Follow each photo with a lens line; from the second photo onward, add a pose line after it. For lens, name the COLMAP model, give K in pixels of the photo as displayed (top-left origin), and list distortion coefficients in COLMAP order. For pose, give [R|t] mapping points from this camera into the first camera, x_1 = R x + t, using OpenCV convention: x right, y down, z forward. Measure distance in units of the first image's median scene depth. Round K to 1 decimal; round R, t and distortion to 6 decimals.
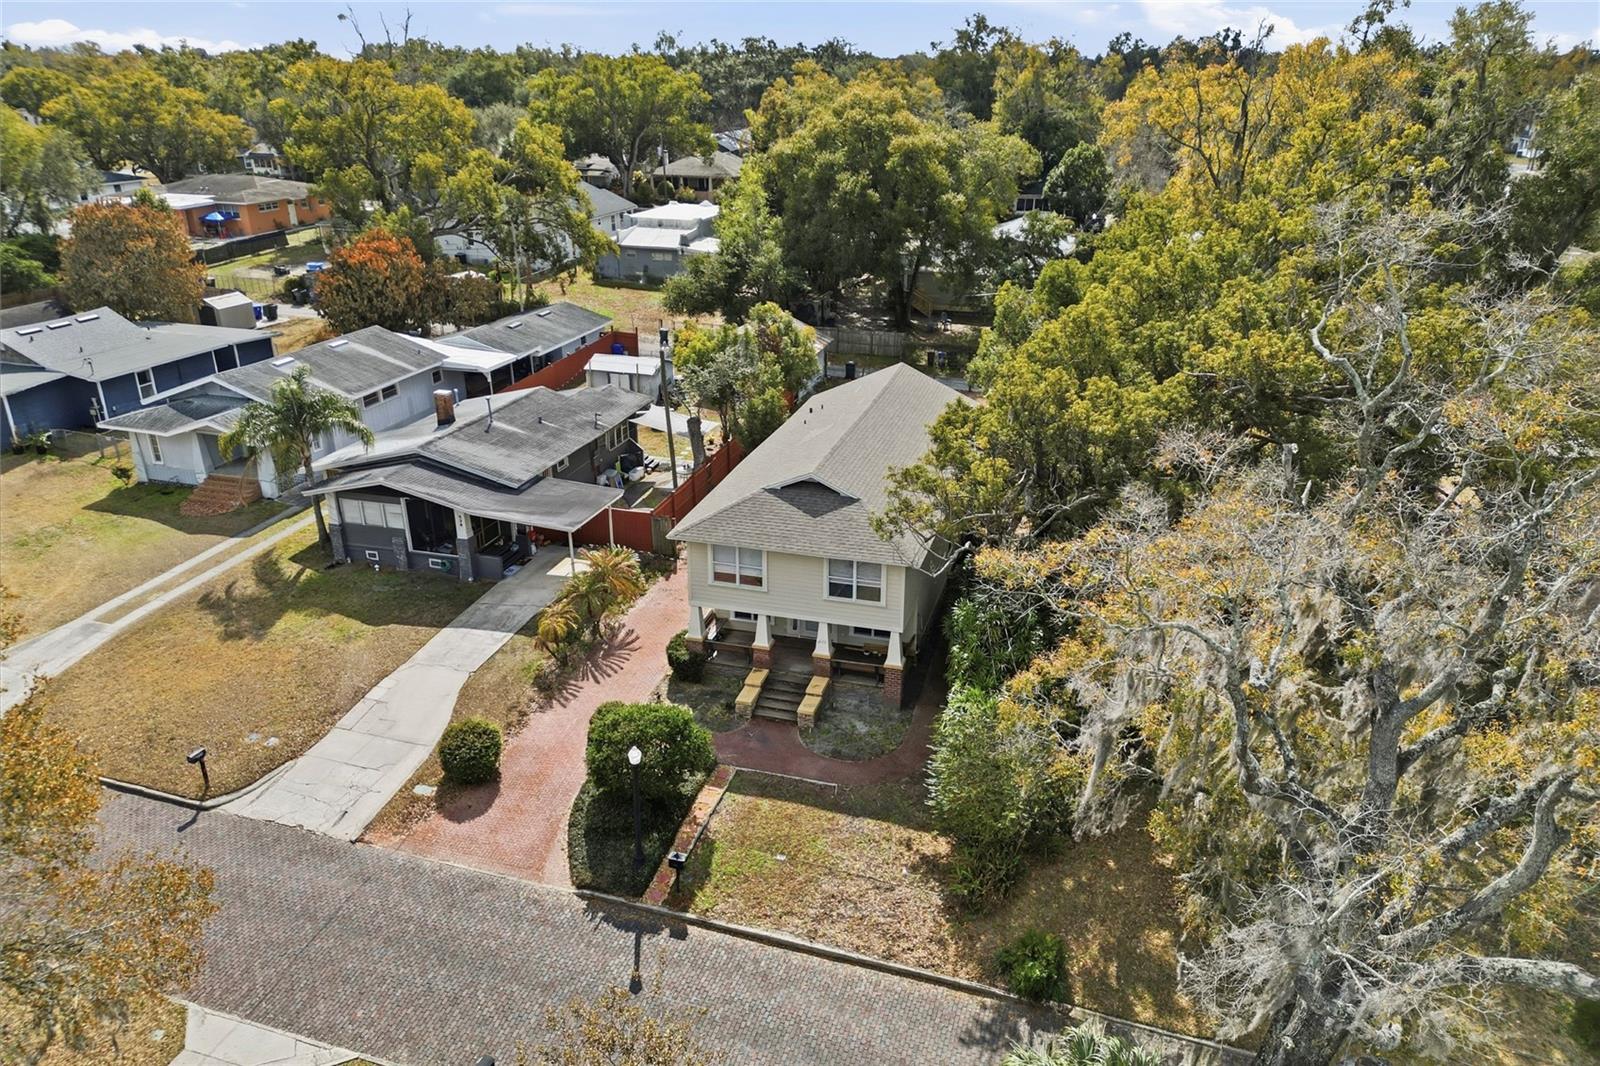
lens RADIAL K [[1116.9, 0, 800.0], [0, 1116.9, 533.0], [0, 0, 1]] dist [0.066800, -0.054059]
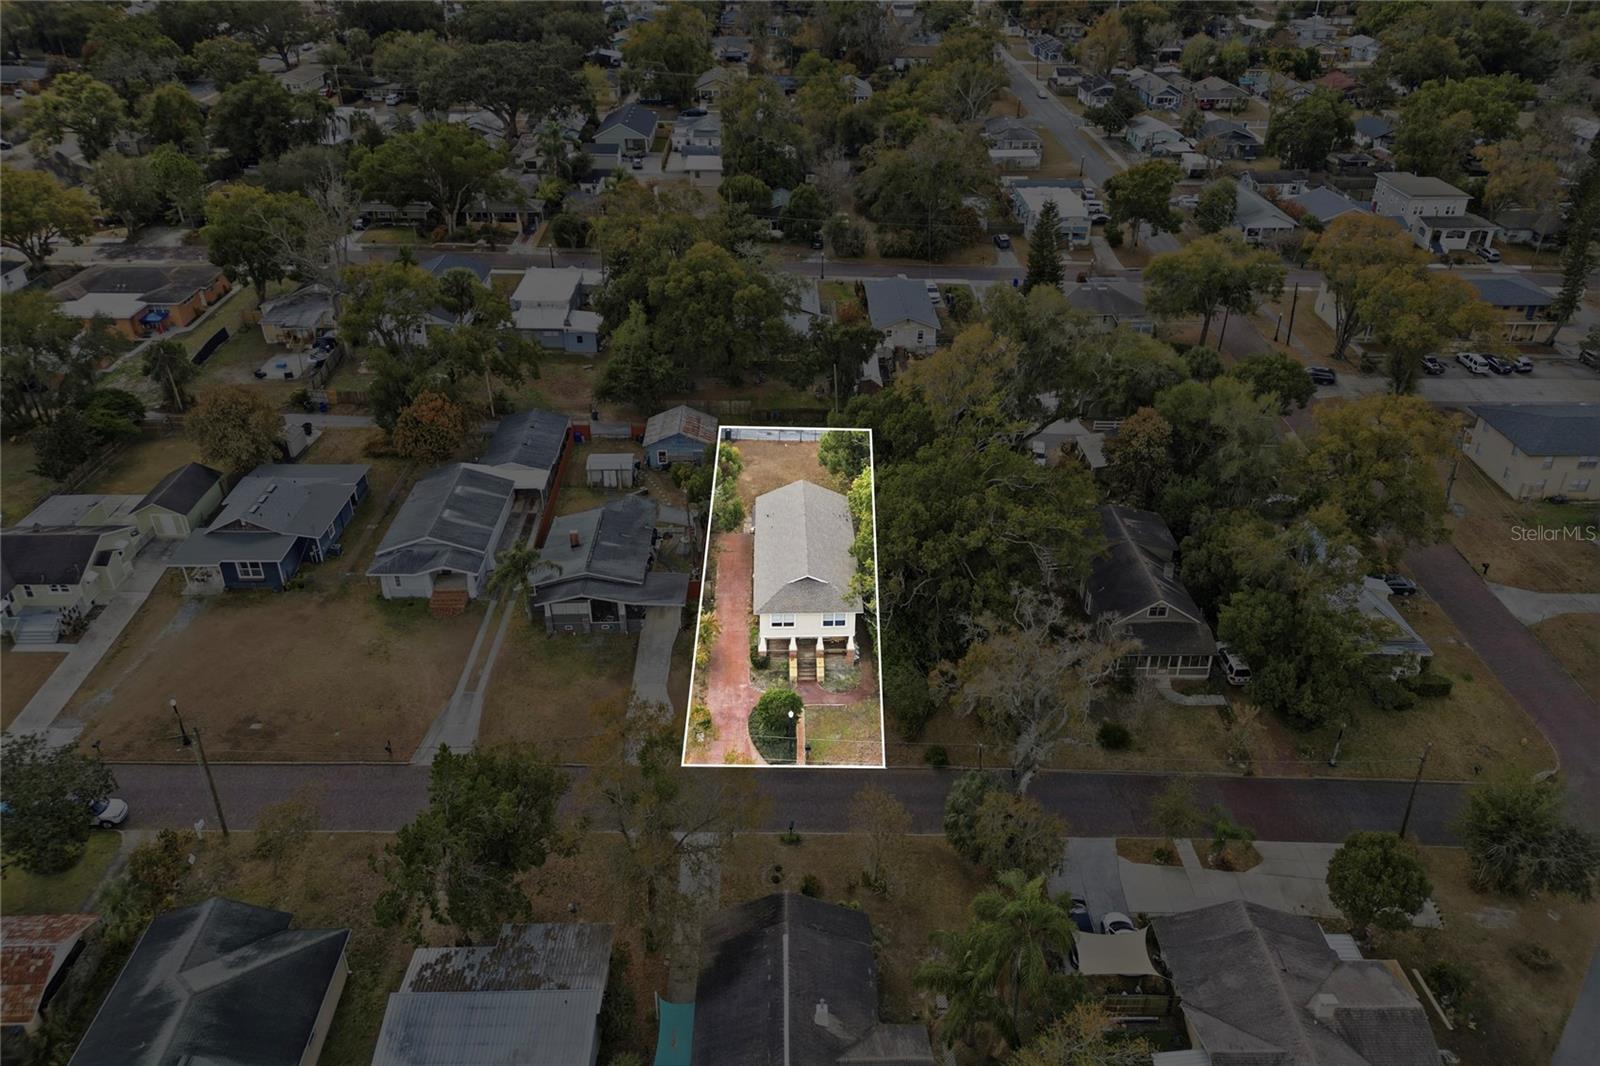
lens RADIAL K [[1126.8, 0, 801.0], [0, 1126.8, 459.0], [0, 0, 1]] dist [0.056599, -0.043068]
pose [[0.951899, -0.140411, 0.272346, -0.604768], [0.113551, 0.987190, 0.112077, -0.552978], [-0.284594, -0.075761, 0.955650, -1.225330]]
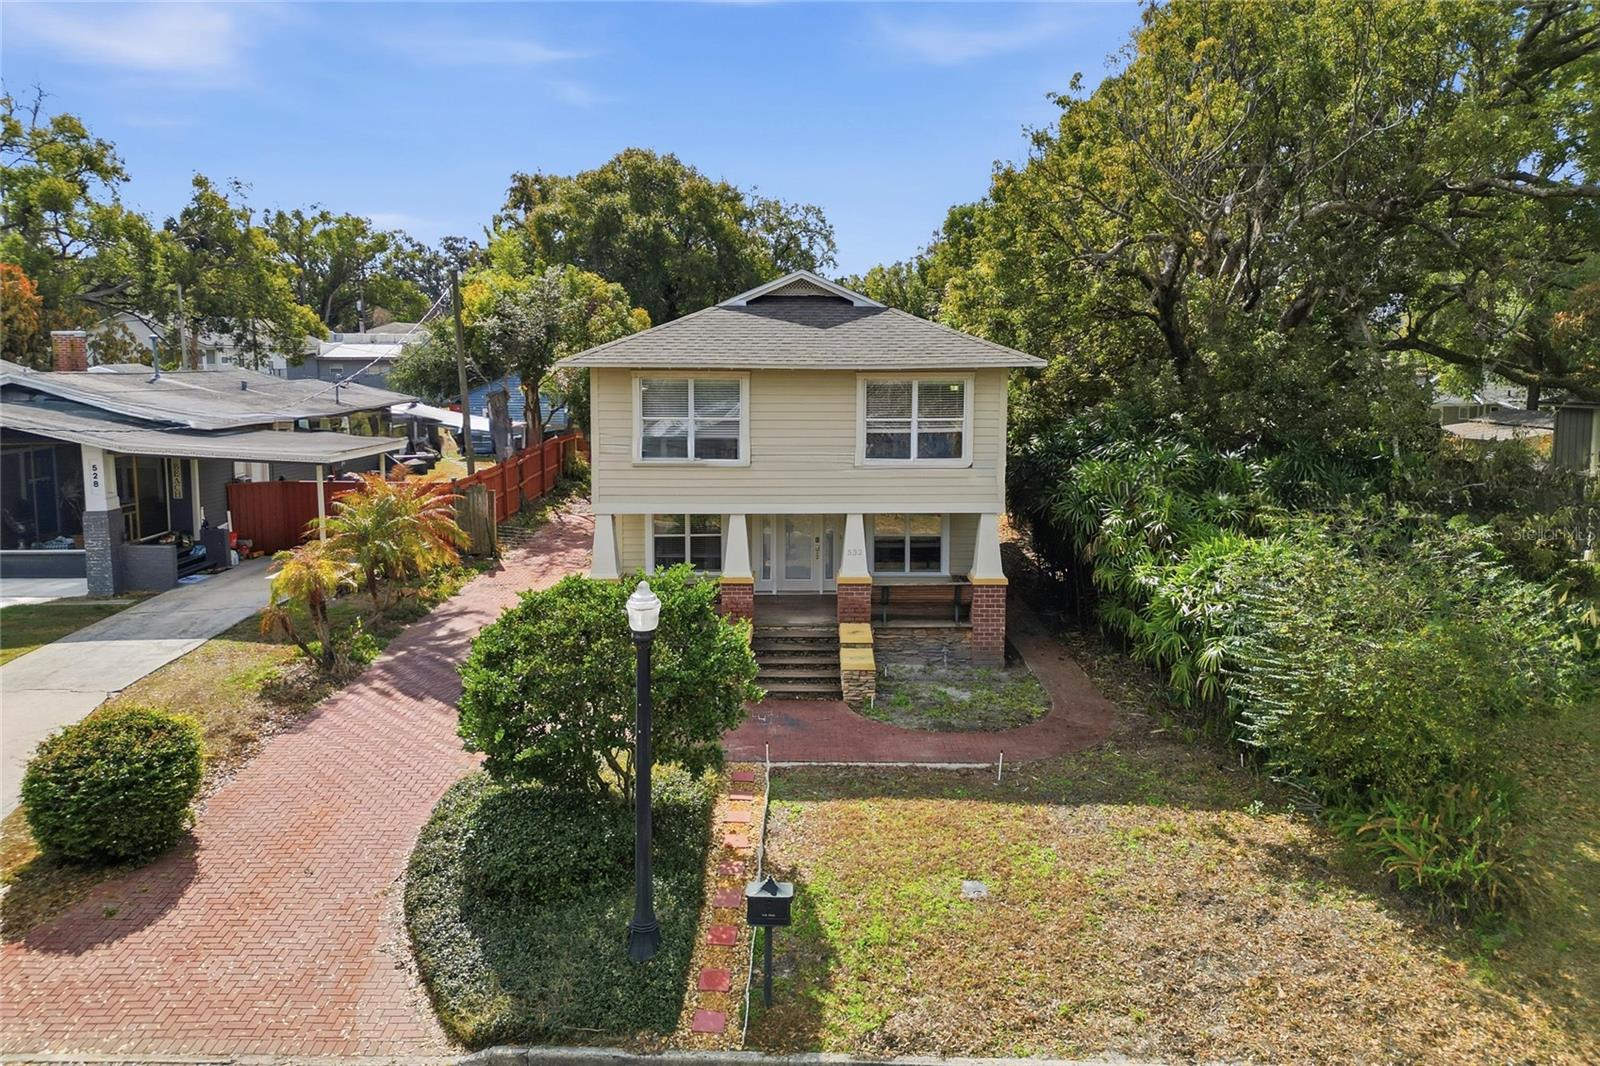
lens RADIAL K [[1126.8, 0, 801.0], [0, 1126.8, 459.0], [0, 0, 1]] dist [0.056599, -0.043068]
pose [[0.959794, -0.026448, 0.279458, -0.154197], [0.107829, 0.953907, -0.280060, 0.201230], [-0.259170, 0.298933, 0.918406, 0.480132]]
